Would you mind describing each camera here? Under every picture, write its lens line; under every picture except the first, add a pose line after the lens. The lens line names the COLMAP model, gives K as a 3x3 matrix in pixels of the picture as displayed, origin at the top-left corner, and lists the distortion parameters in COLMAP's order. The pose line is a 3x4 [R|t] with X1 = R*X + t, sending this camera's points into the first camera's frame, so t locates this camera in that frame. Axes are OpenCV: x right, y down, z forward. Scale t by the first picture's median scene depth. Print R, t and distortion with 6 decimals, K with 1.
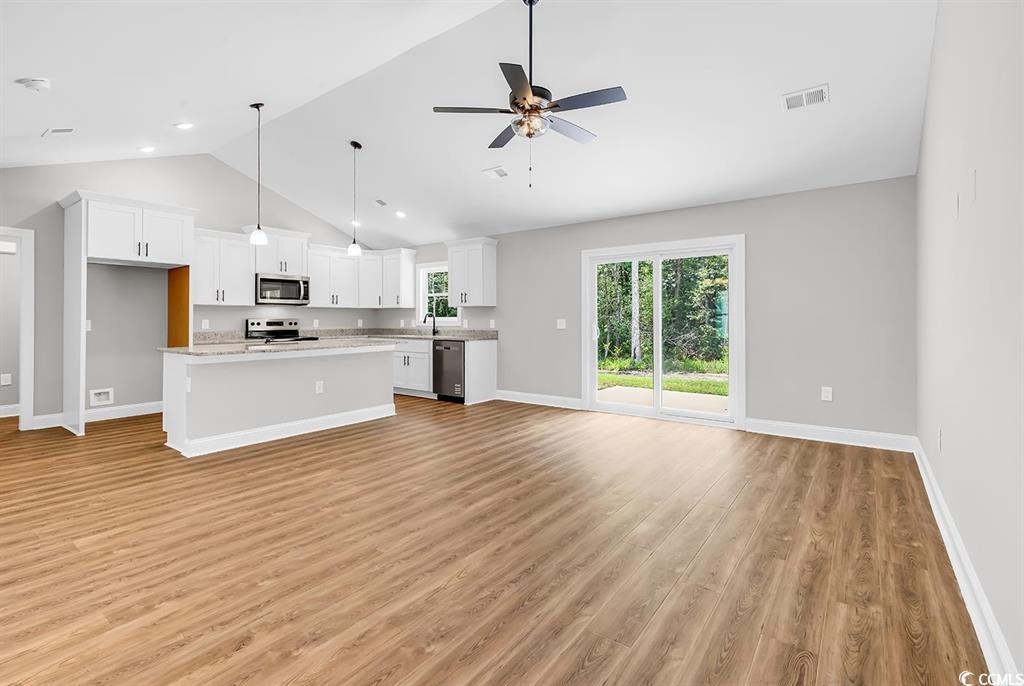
lens RADIAL K [[459.6, 0, 510.8], [0, 459.6, 332.8], [0, 0, 1]] dist [0.002733, 0.000178]
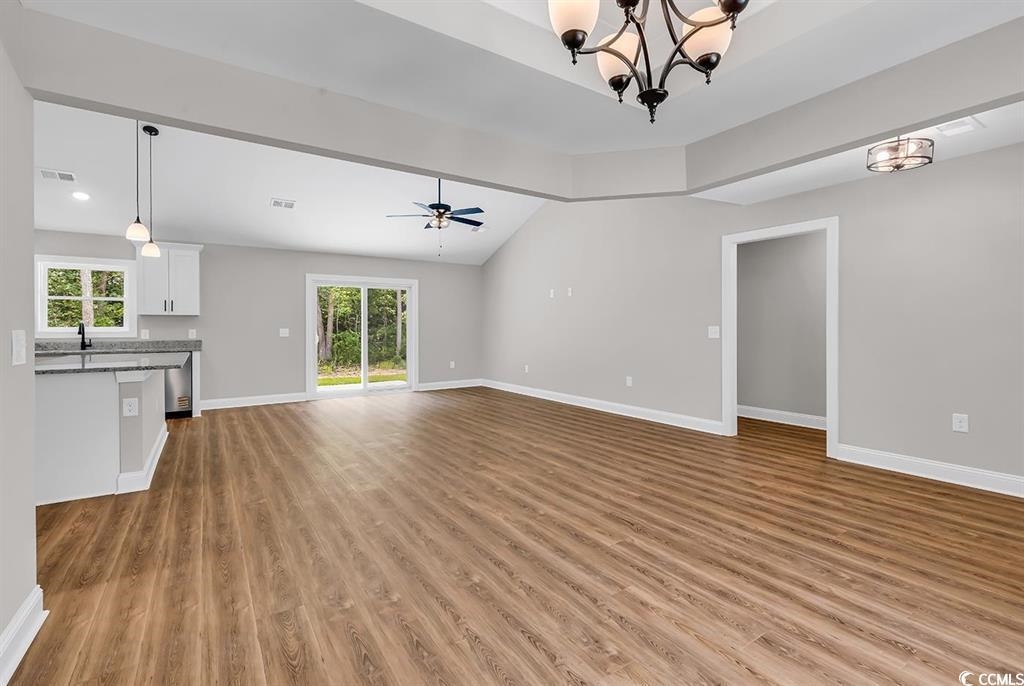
lens RADIAL K [[459.6, 0, 510.8], [0, 459.6, 332.8], [0, 0, 1]] dist [0.002733, 0.000178]
pose [[0.352418, -0.008049, 0.935808, -0.753779], [0.032895, 0.999452, -0.003791, 0.005027], [-0.935264, 0.032120, 0.352489, 0.037311]]
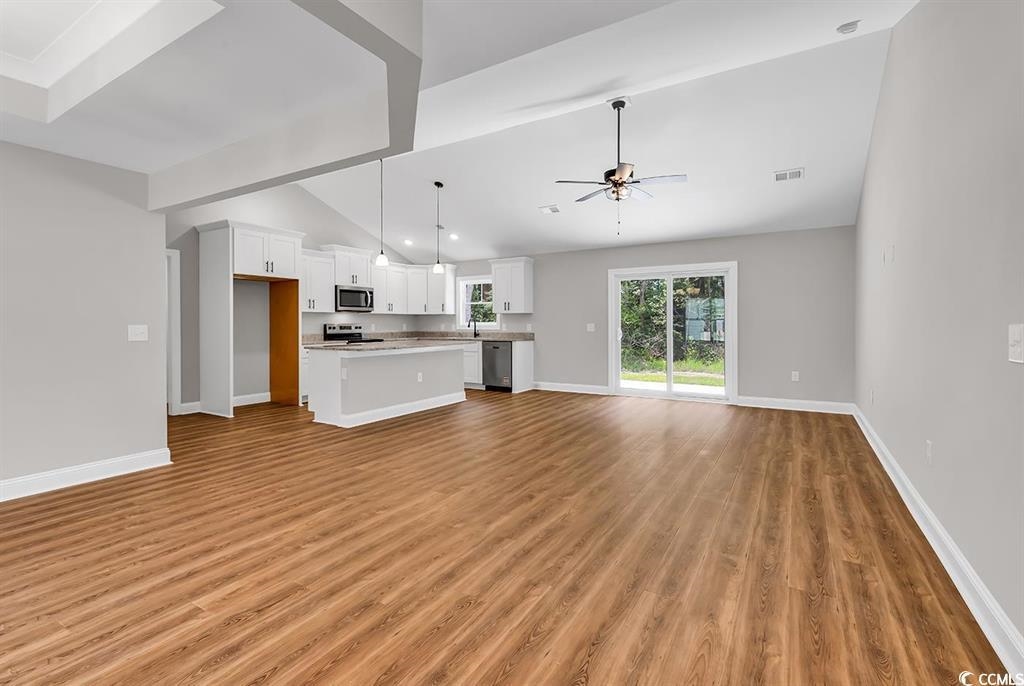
lens RADIAL K [[453.1, 0, 512.0], [0, 453.1, 343.0], [0, 0, 1]] dist [0.002716, 0.000613]
pose [[0.995660, -0.004448, 0.092963, -0.209651], [0.003336, 0.999921, 0.012119, 0.007122], [-0.093009, -0.011757, 0.995596, -0.206103]]
